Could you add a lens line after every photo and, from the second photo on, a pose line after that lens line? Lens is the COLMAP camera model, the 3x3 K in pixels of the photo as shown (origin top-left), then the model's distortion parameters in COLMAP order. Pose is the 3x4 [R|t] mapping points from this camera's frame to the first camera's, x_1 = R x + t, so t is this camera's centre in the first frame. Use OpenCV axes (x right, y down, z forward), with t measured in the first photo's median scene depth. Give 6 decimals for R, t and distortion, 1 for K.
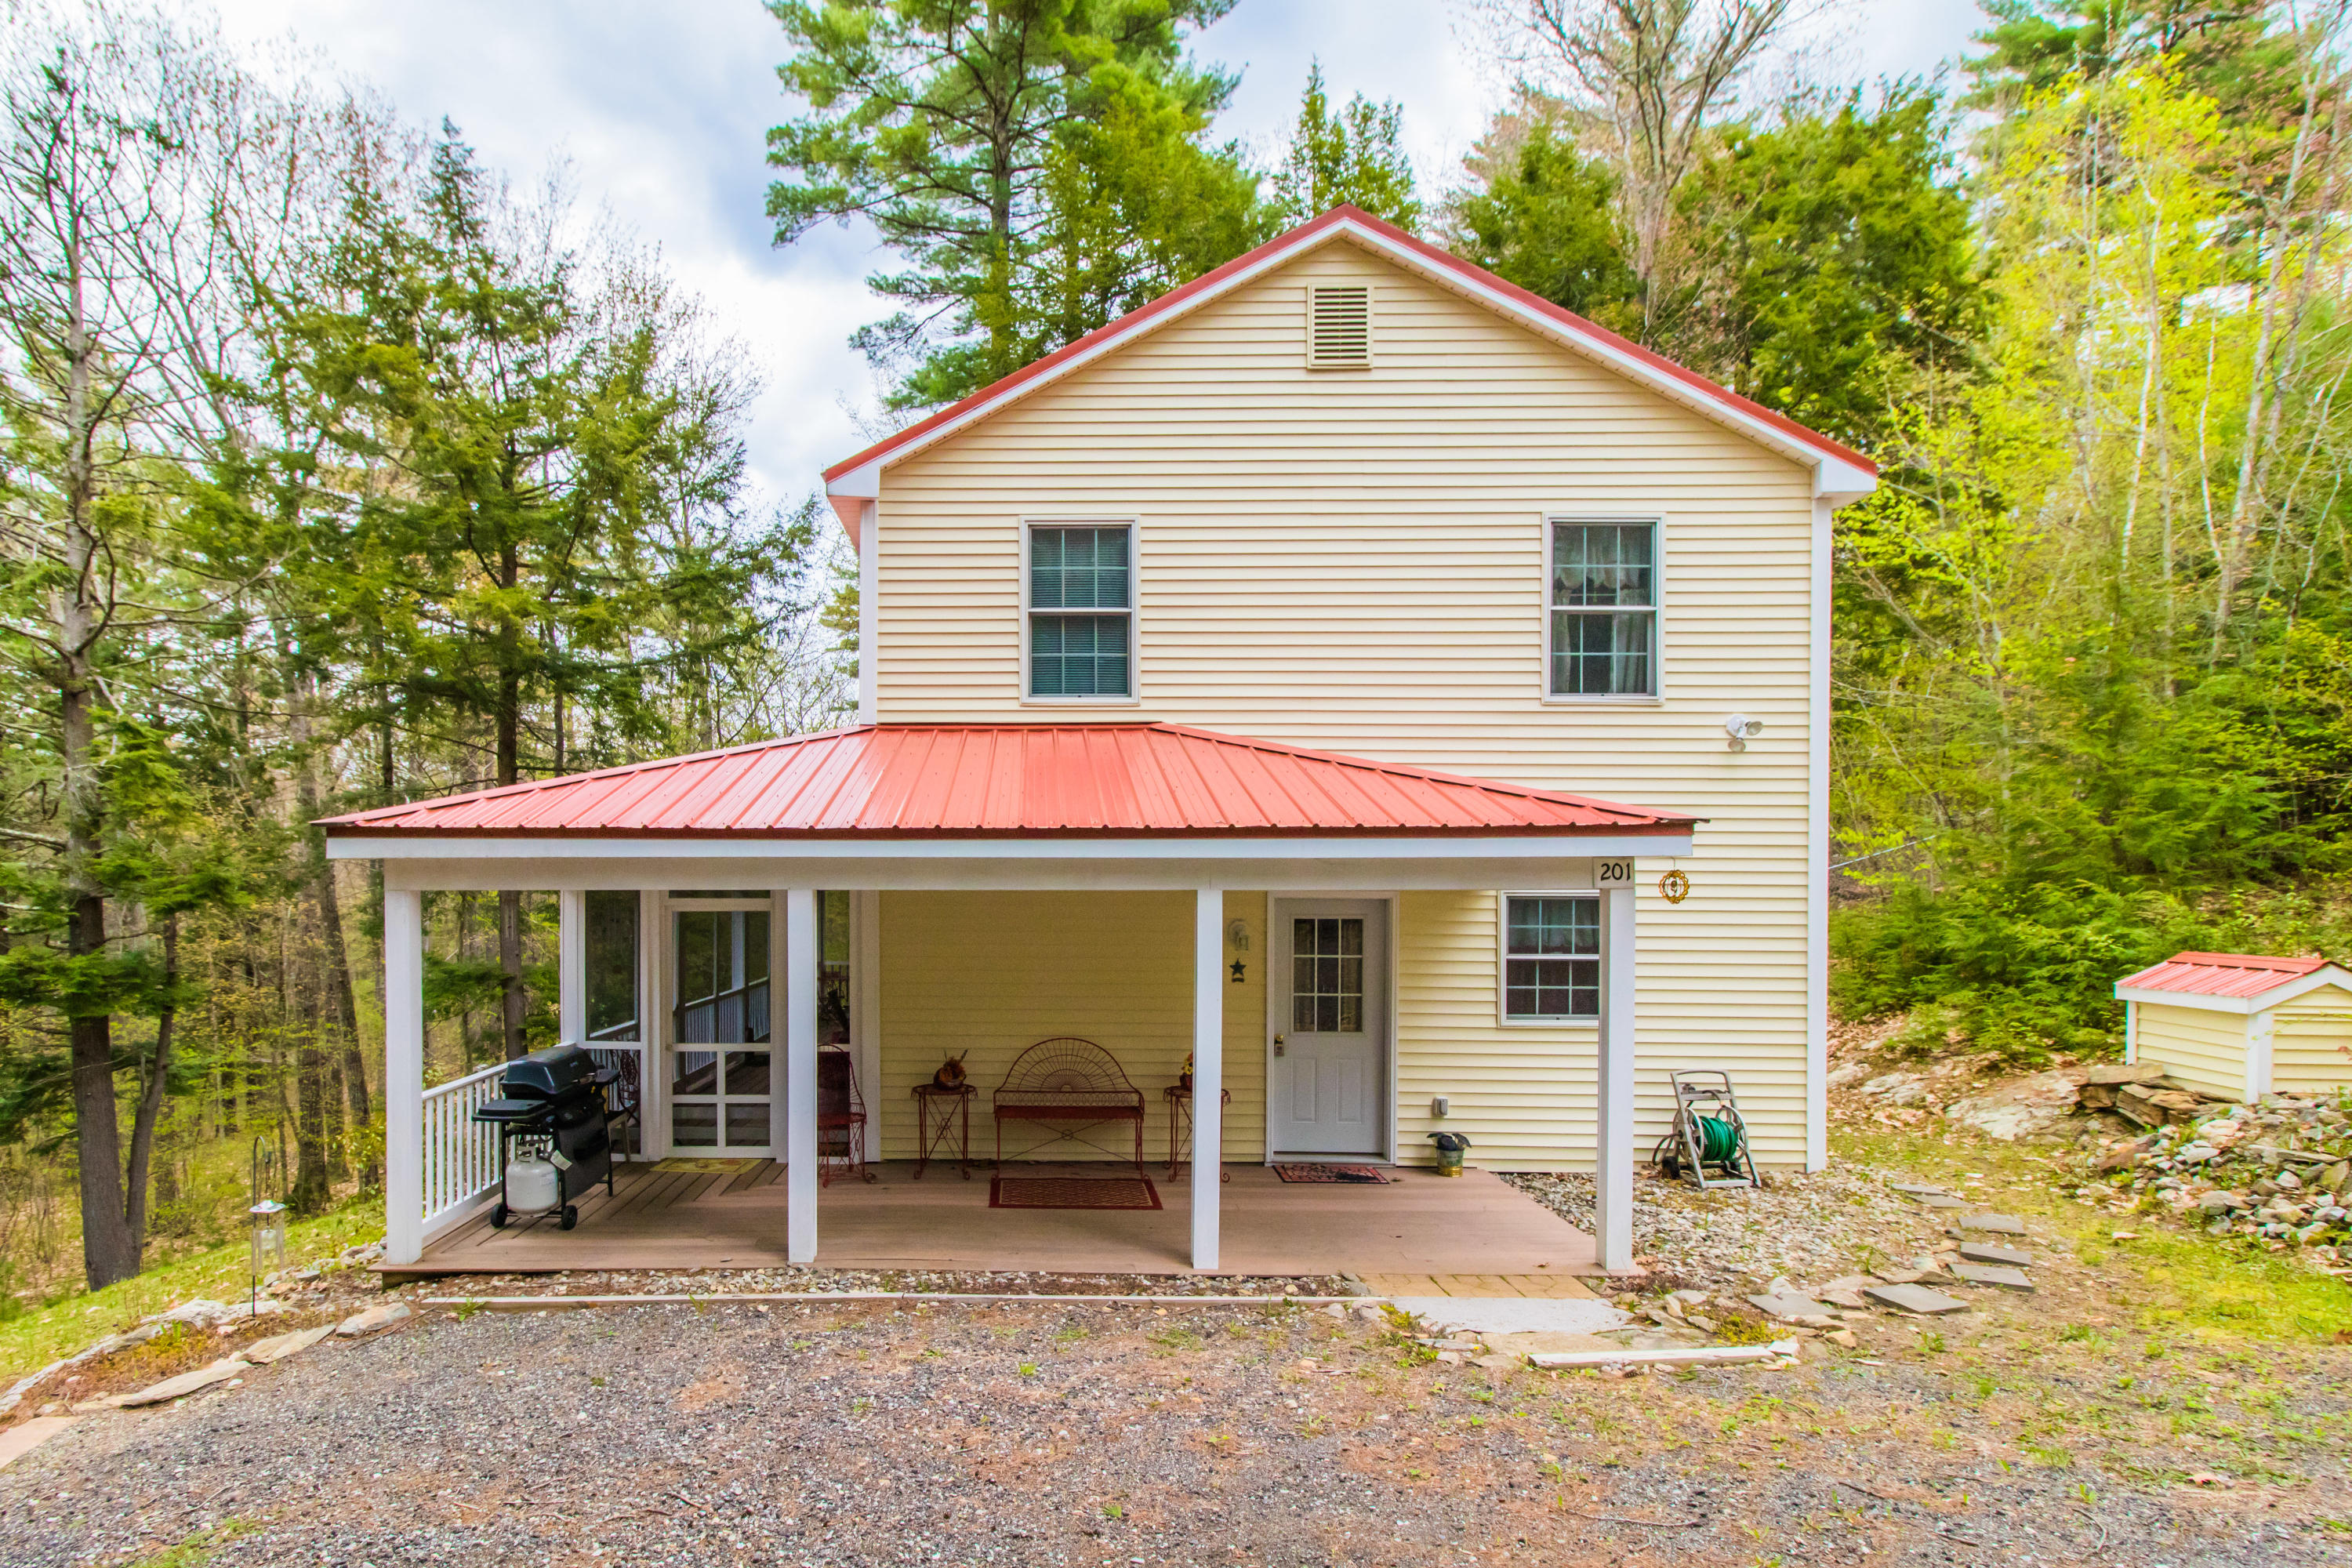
lens RADIAL K [[1049.6, 0, 1085.2], [0, 1049.6, 870.8], [0, 0, 1]] dist [0.003183, 0.000061]
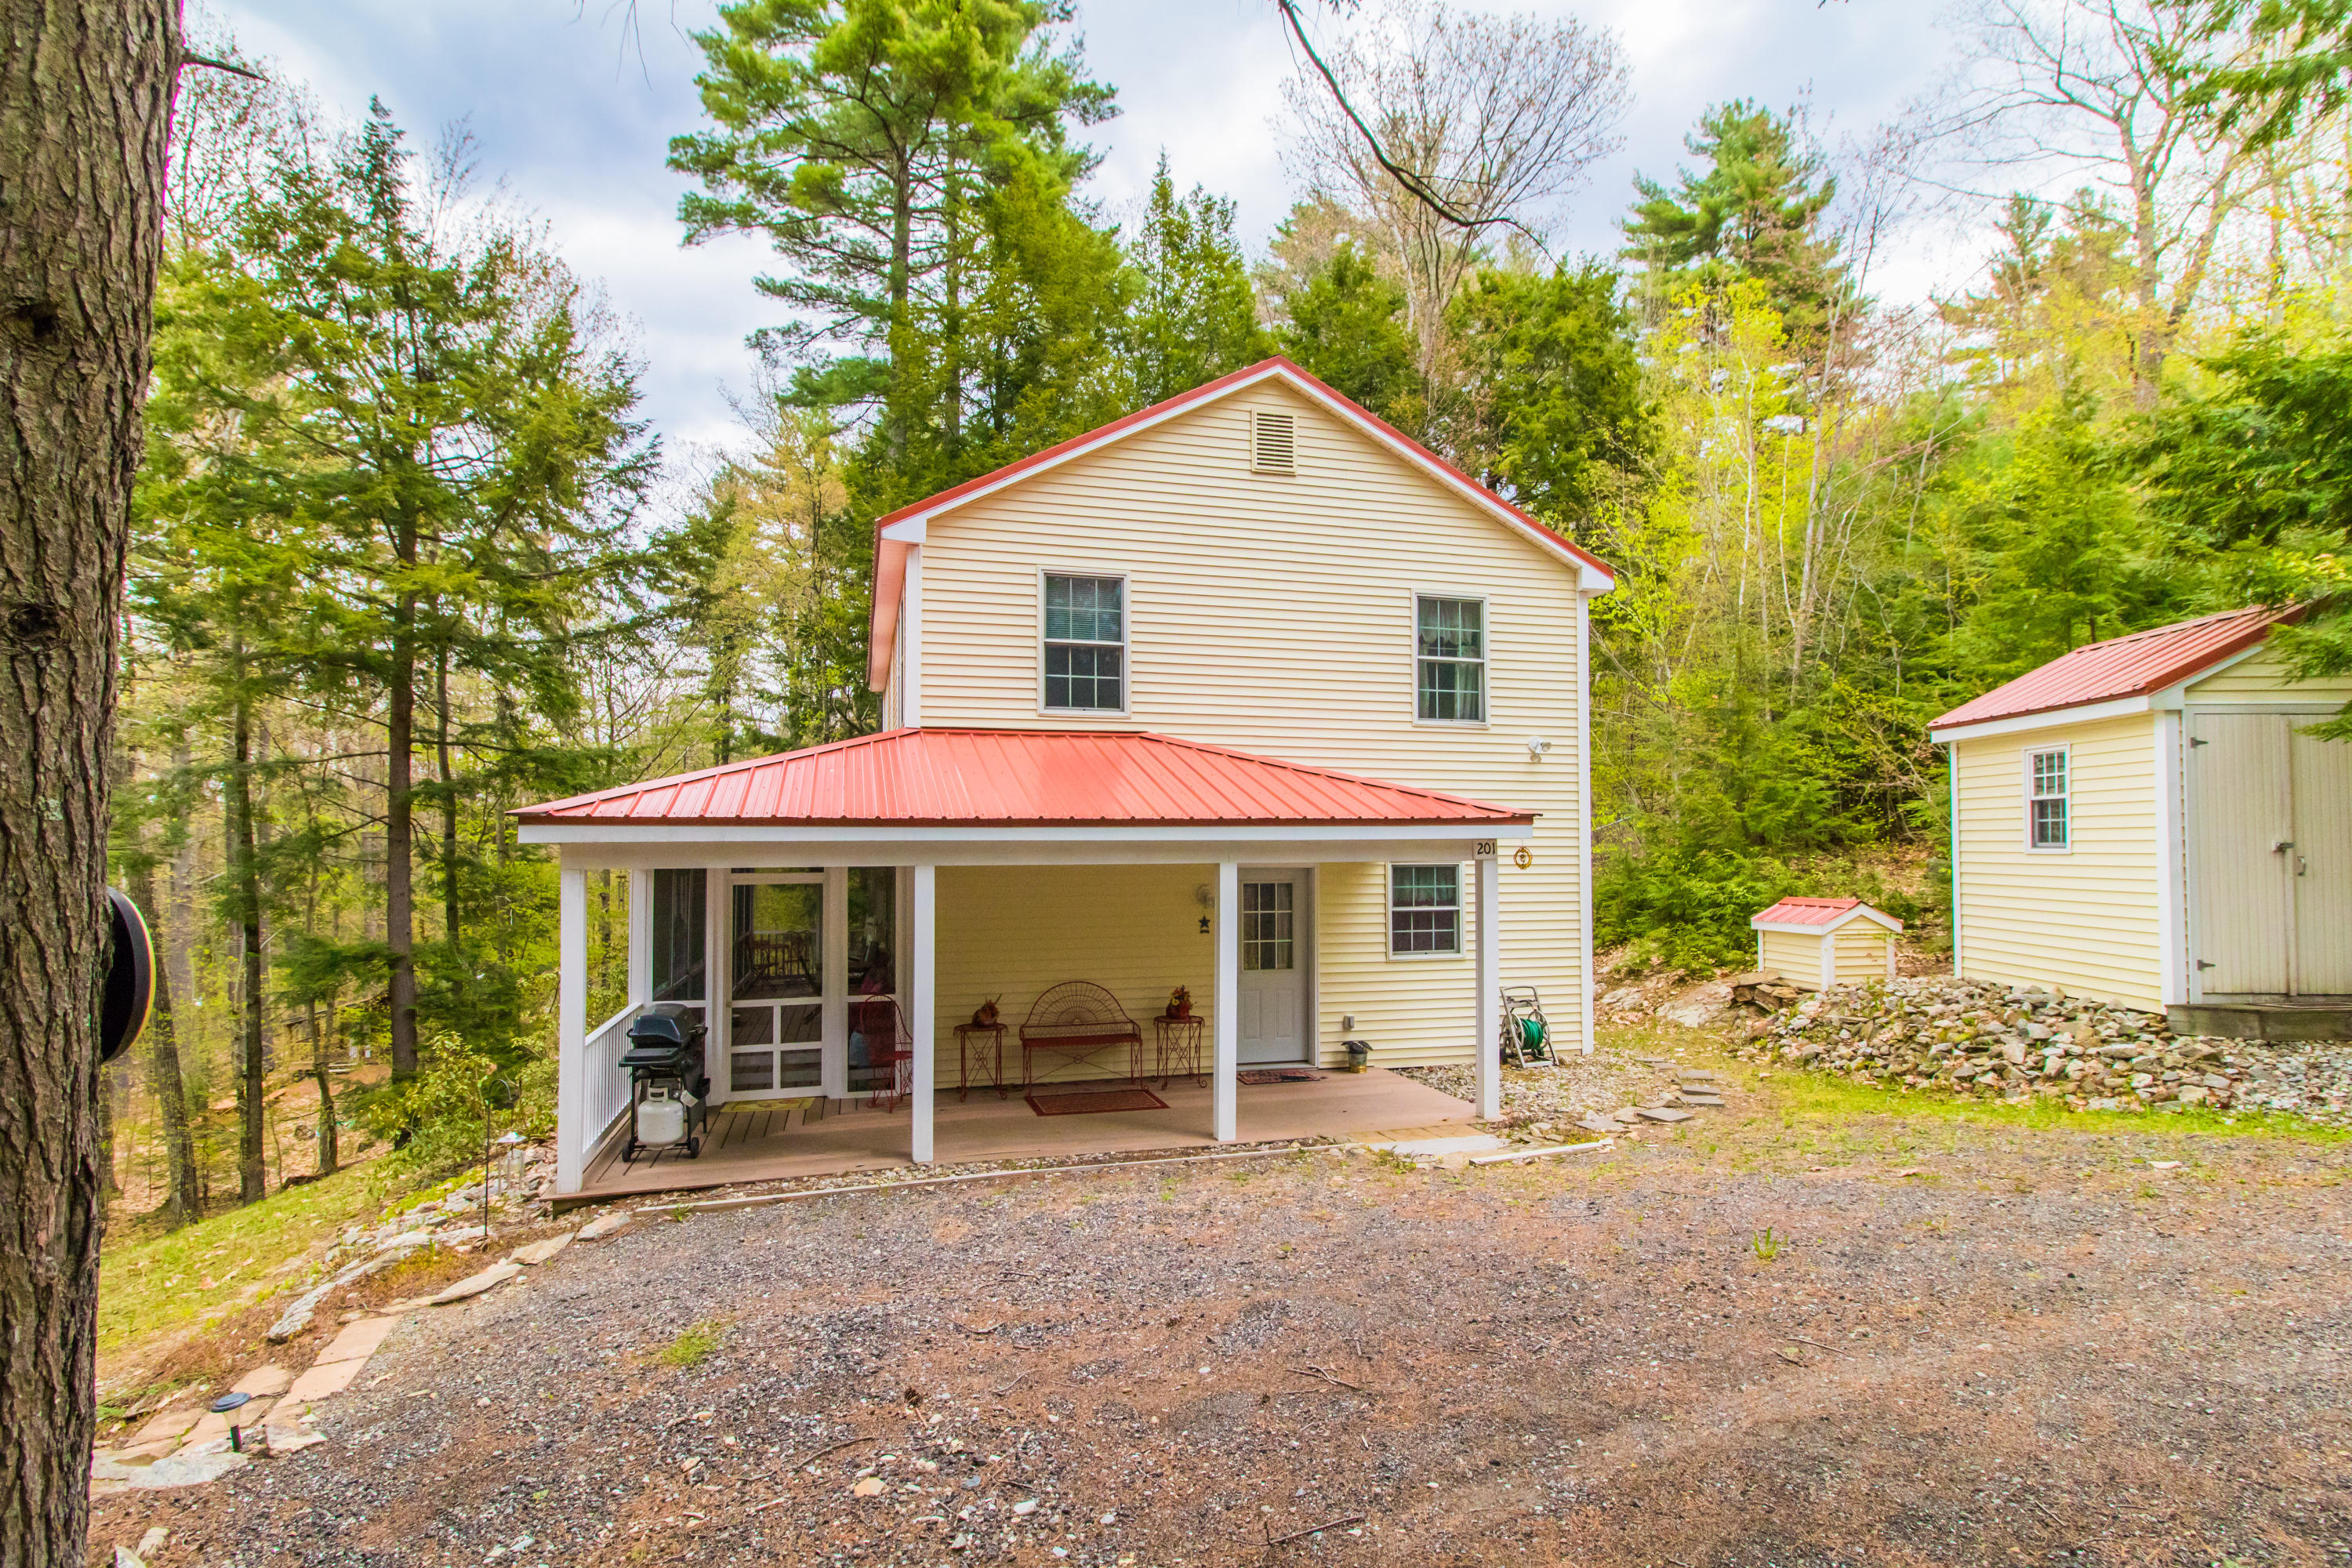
lens RADIAL K [[1128.0, 0, 1089.2], [0, 1128.0, 794.7], [0, 0, 1]] dist [0.004783, 0.001229]
pose [[0.963621, 0.006751, 0.267188, -0.365579], [0.003178, 0.999321, -0.036709, -0.014384], [-0.267255, 0.036222, 0.962945, -0.309854]]
